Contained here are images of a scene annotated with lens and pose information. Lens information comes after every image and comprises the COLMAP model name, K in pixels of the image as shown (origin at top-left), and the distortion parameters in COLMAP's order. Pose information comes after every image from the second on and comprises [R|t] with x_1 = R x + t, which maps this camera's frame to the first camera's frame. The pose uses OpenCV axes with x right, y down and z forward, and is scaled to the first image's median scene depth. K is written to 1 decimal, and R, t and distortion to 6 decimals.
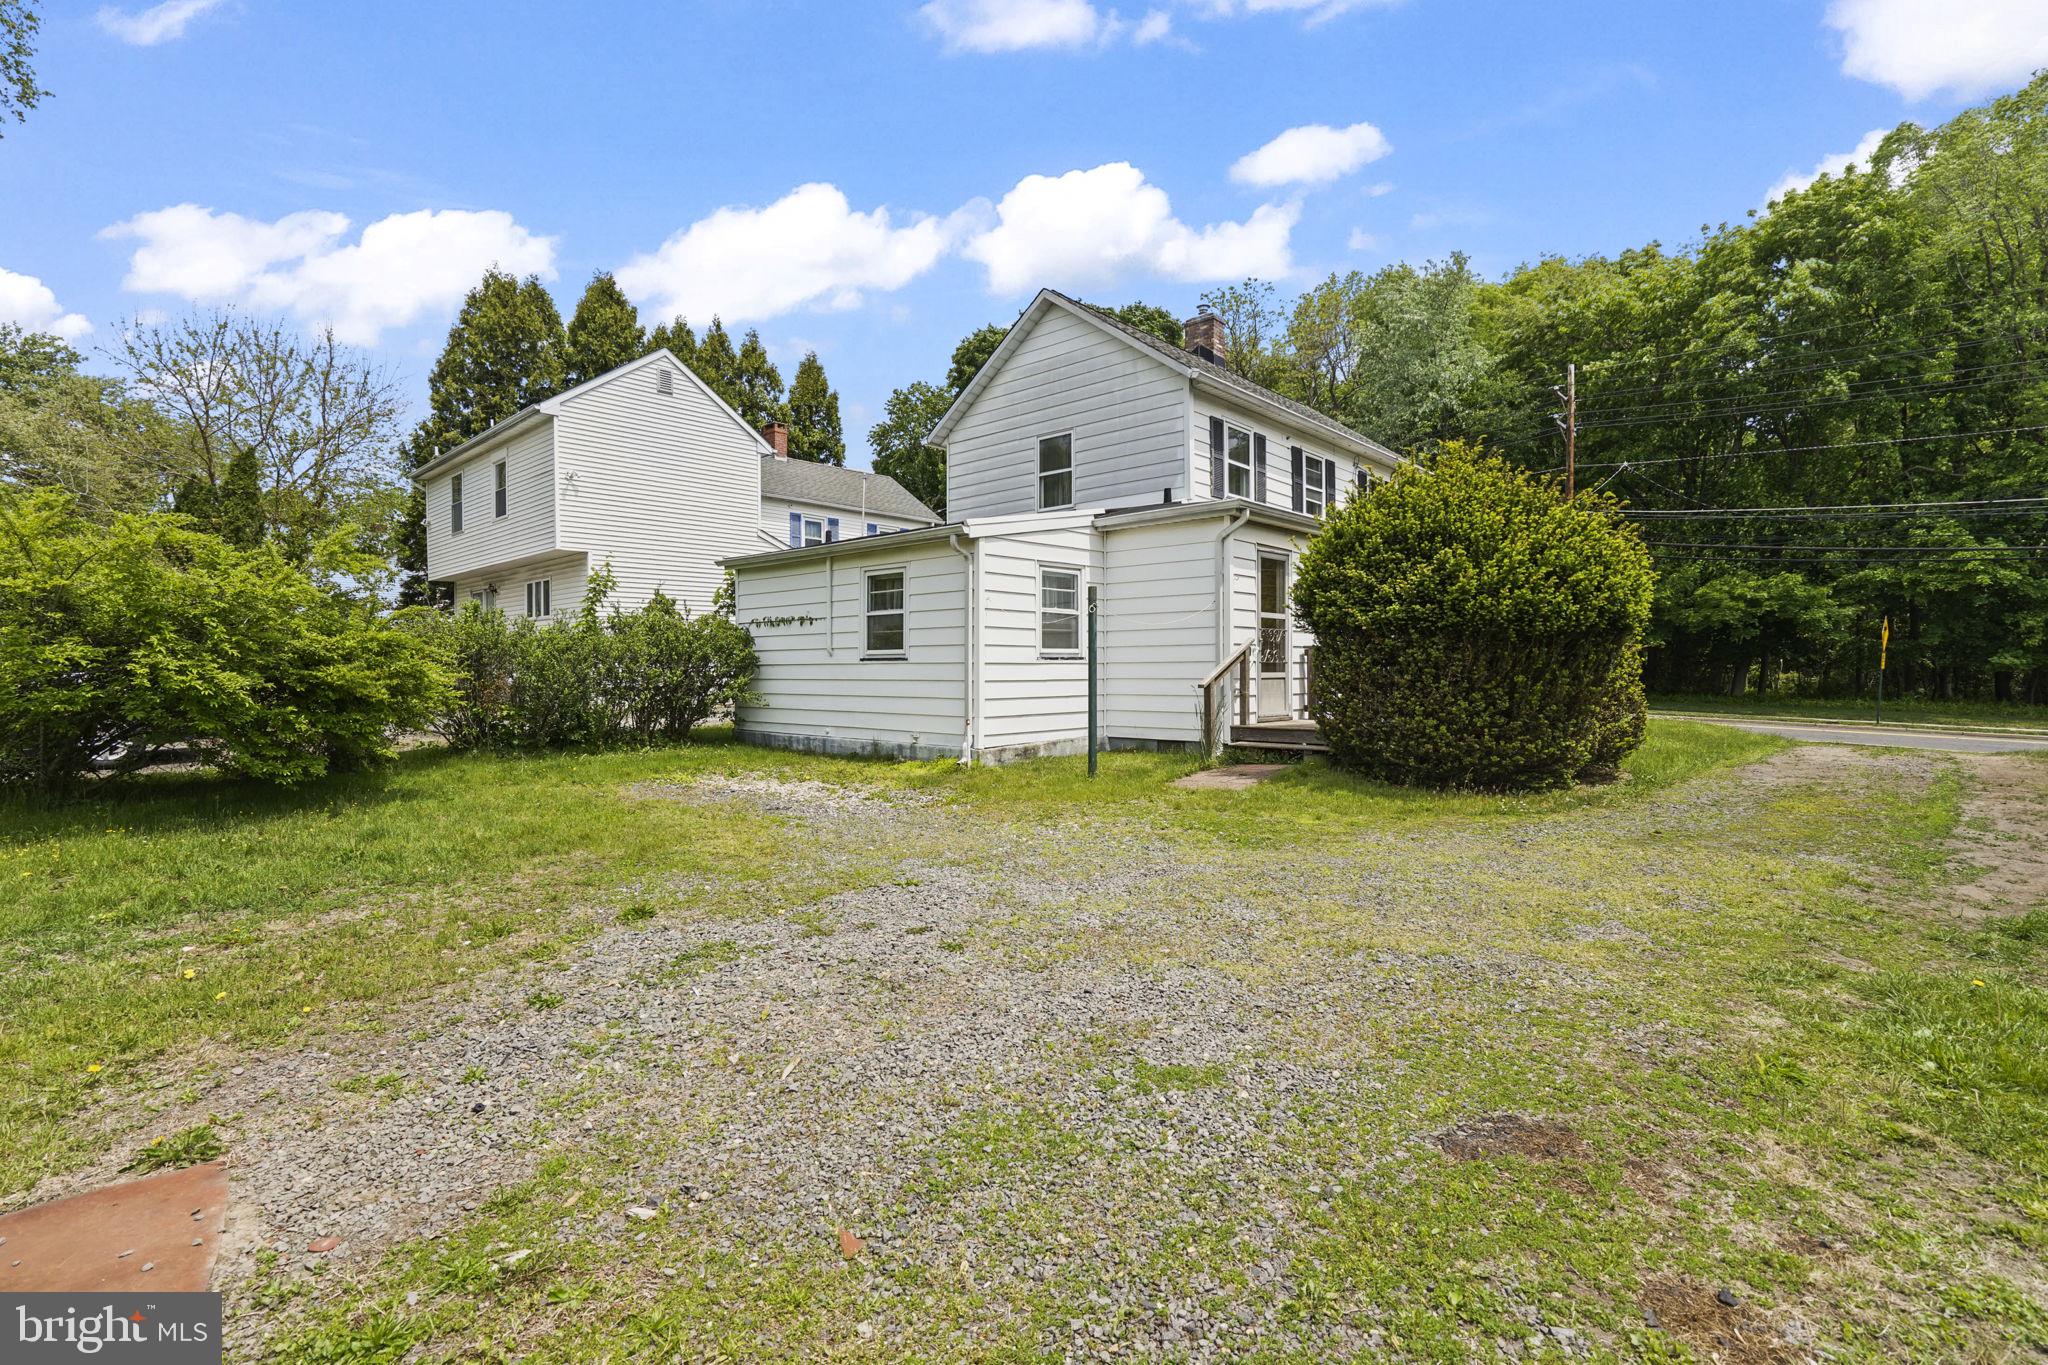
lens RADIAL K [[964.8, 0, 1014.4], [0, 964.8, 674.5], [0, 0, 1]] dist [-0.000817, 0.000525]
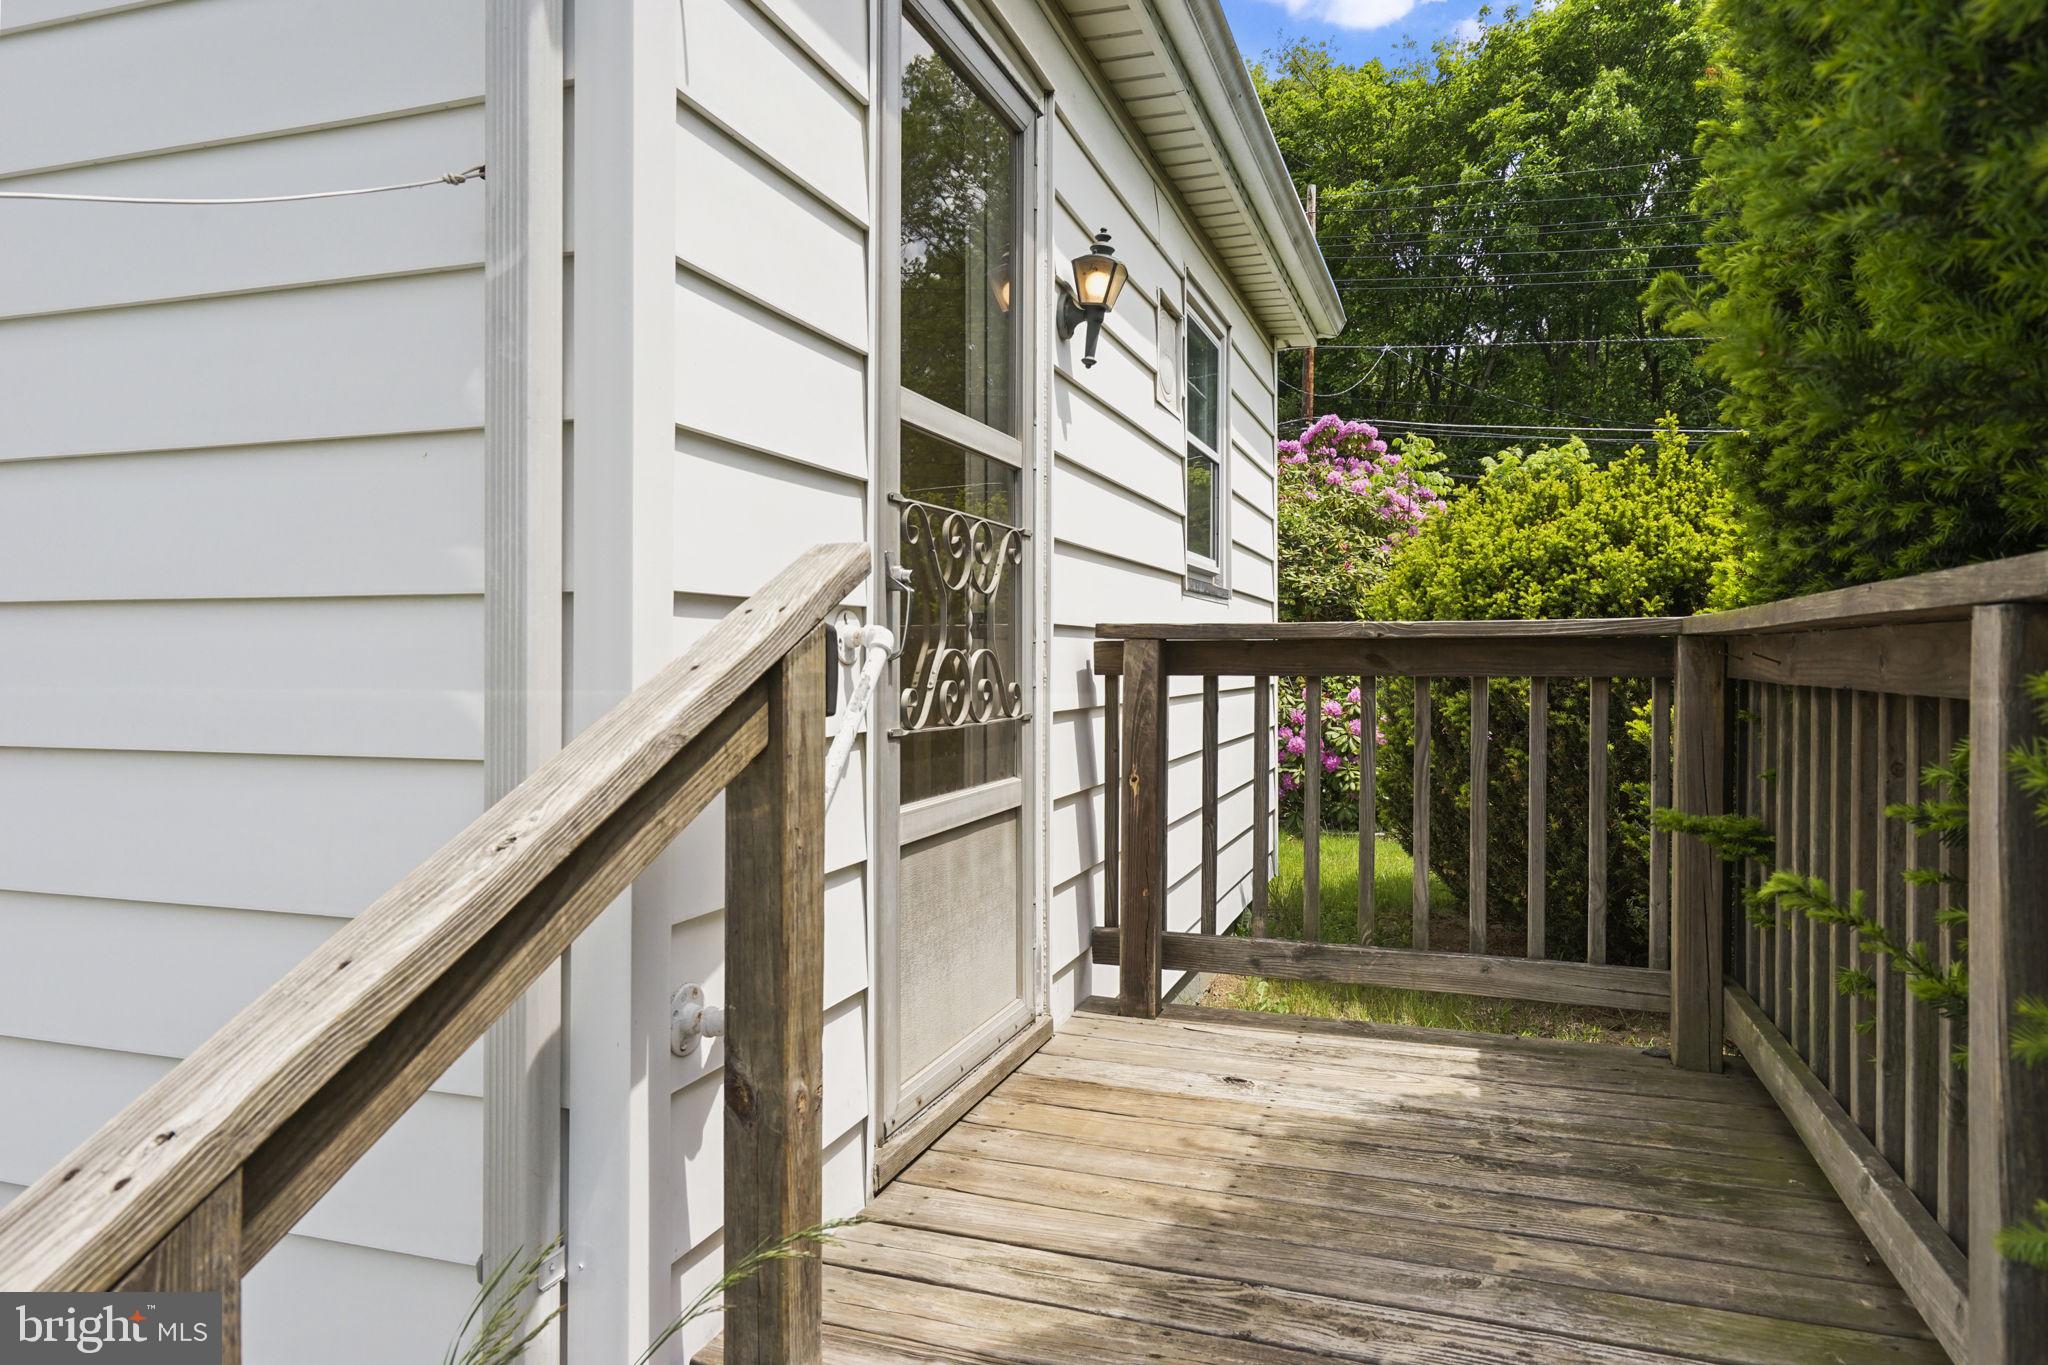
lens RADIAL K [[1607.1, 0, 1020.0], [0, 1607.1, 658.7], [0, 0, 1]] dist [-0.009014, 0.002128]
pose [[0.933851, 0.003081, 0.357648, 0.191599], [-0.000479, 0.999973, -0.007365, -0.022737], [-0.357661, 0.006706, 0.933827, 0.788425]]
